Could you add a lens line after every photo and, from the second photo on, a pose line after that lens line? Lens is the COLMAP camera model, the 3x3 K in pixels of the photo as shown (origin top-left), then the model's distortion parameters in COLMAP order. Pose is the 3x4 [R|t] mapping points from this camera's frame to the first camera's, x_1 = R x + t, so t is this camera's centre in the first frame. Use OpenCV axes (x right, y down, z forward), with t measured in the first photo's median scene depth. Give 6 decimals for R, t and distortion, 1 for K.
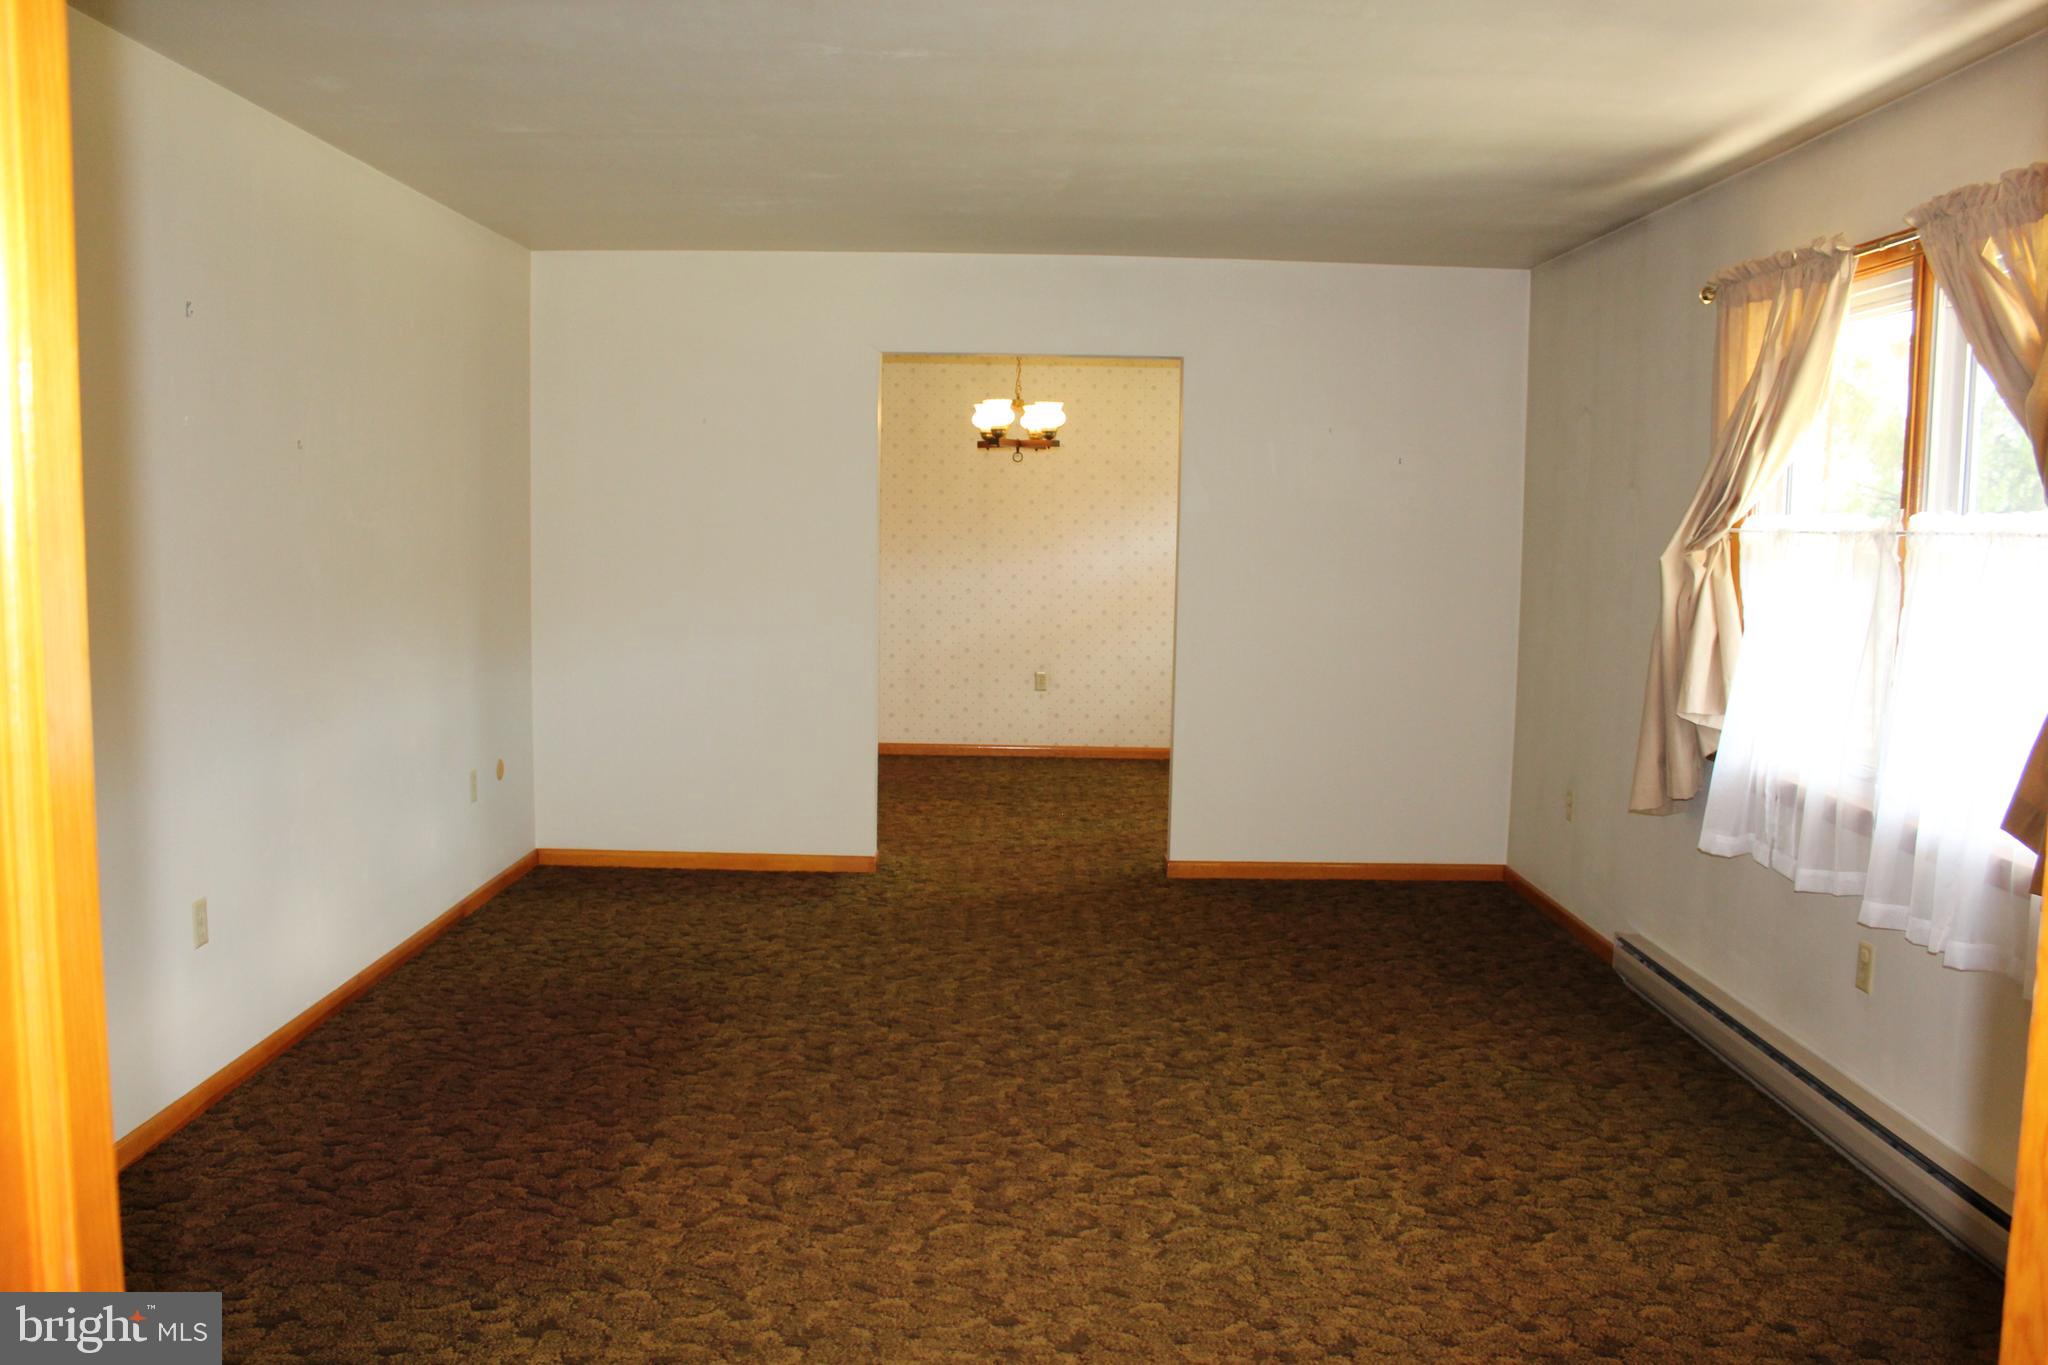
lens RADIAL K [[1693.0, 0, 1024.0], [0, 1693.0, 682.5], [0, 0, 1]] dist [-0.179196, 0.182164]
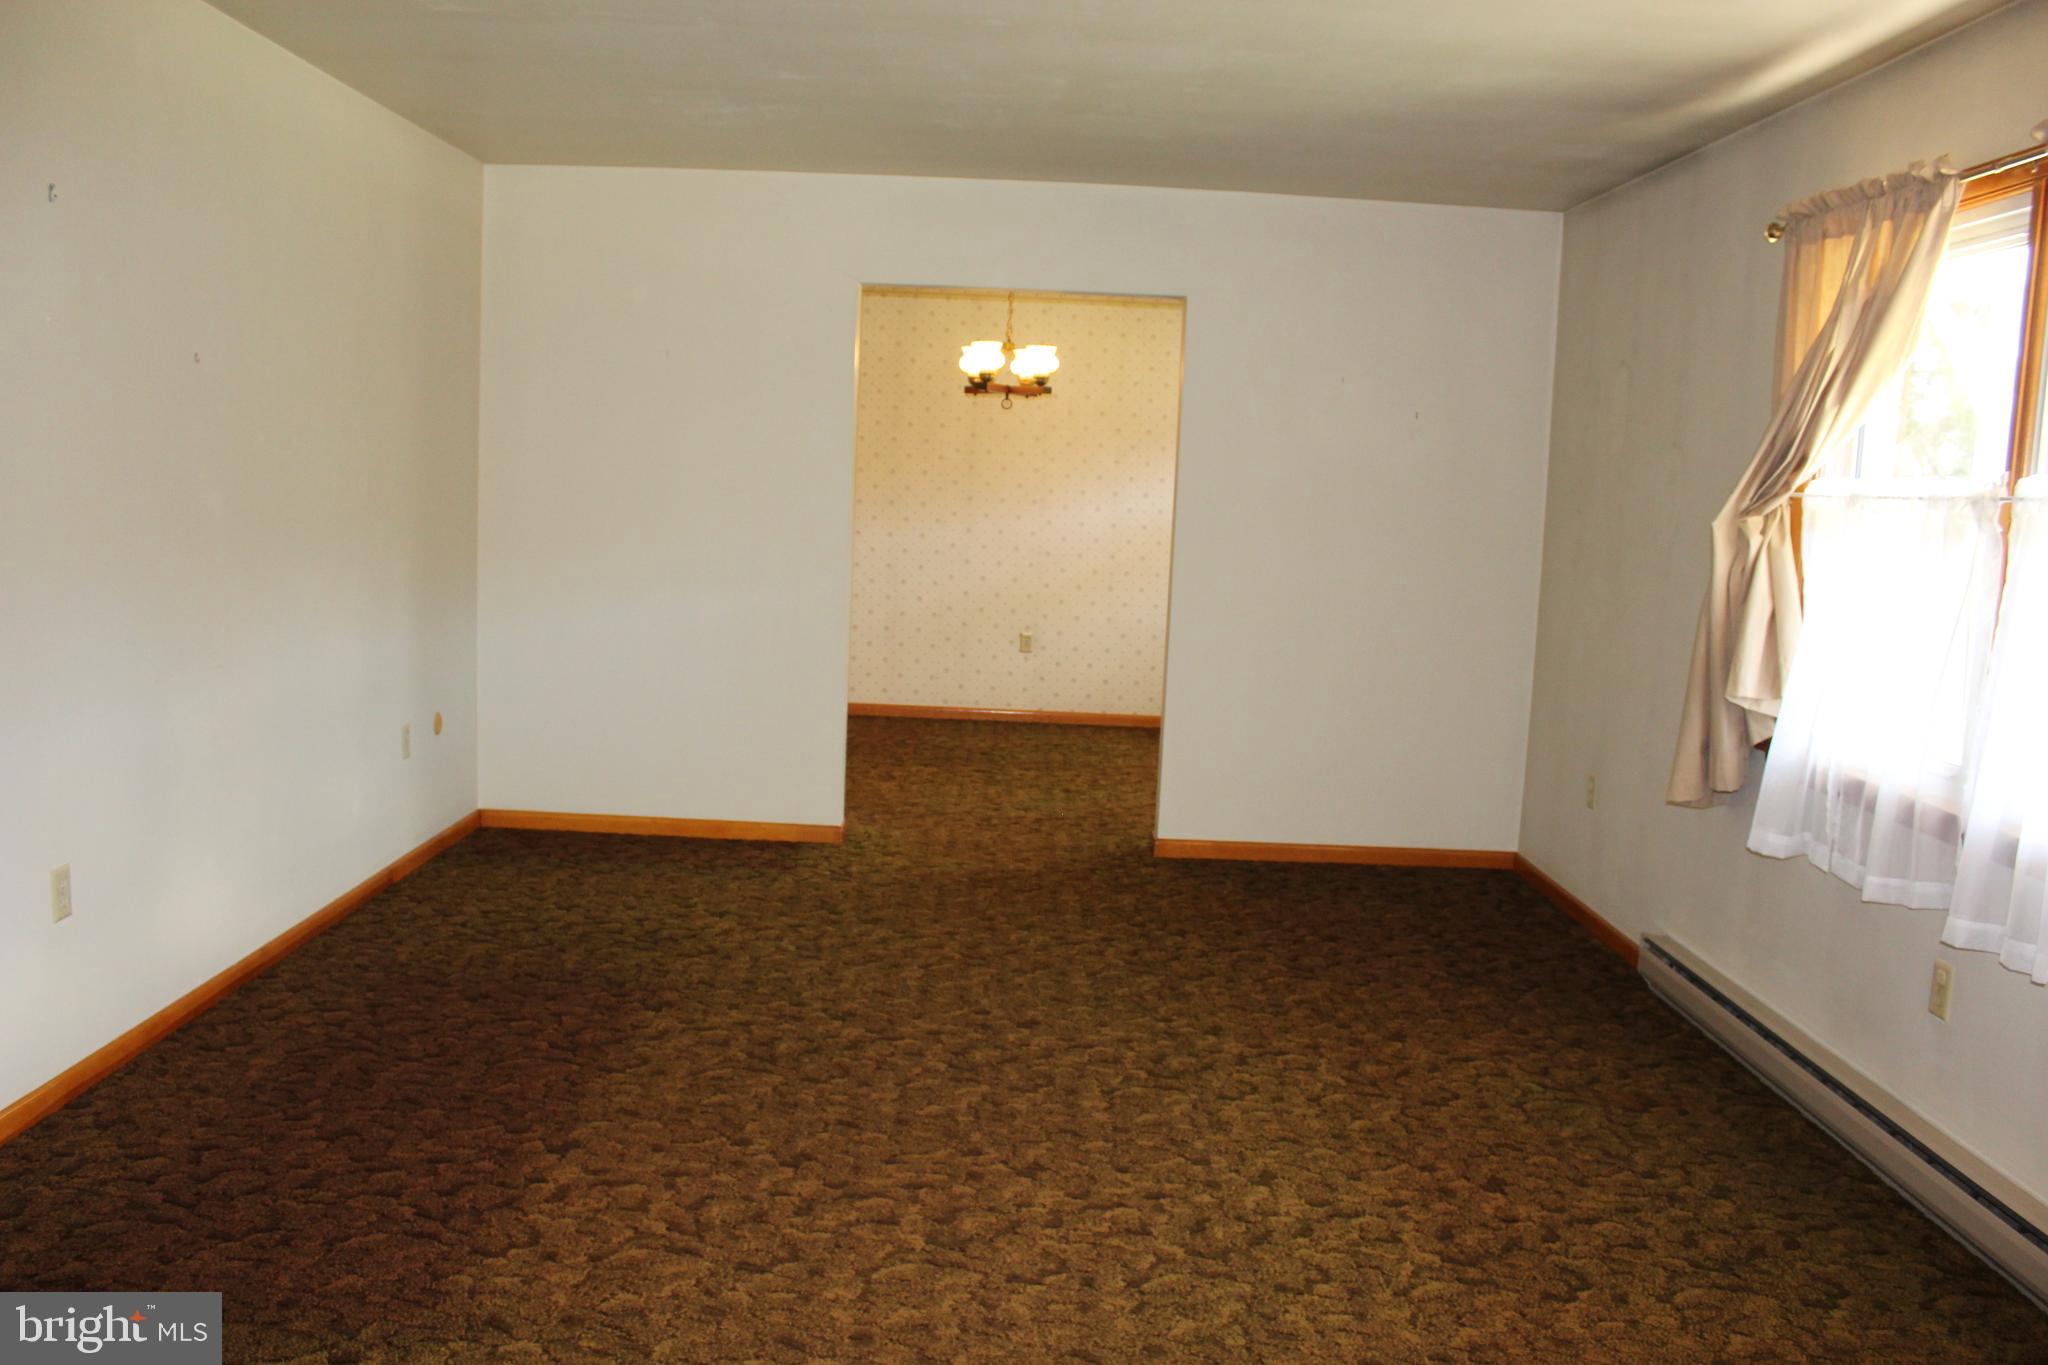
lens RADIAL K [[1693.0, 0, 1024.0], [0, 1693.0, 682.5], [0, 0, 1]] dist [-0.179196, 0.182164]
pose [[0.999664, 0.025107, 0.006478, 0.007961], [-0.025249, 0.999422, 0.022768, 0.000217], [-0.005903, -0.022924, 0.999720, 0.123734]]
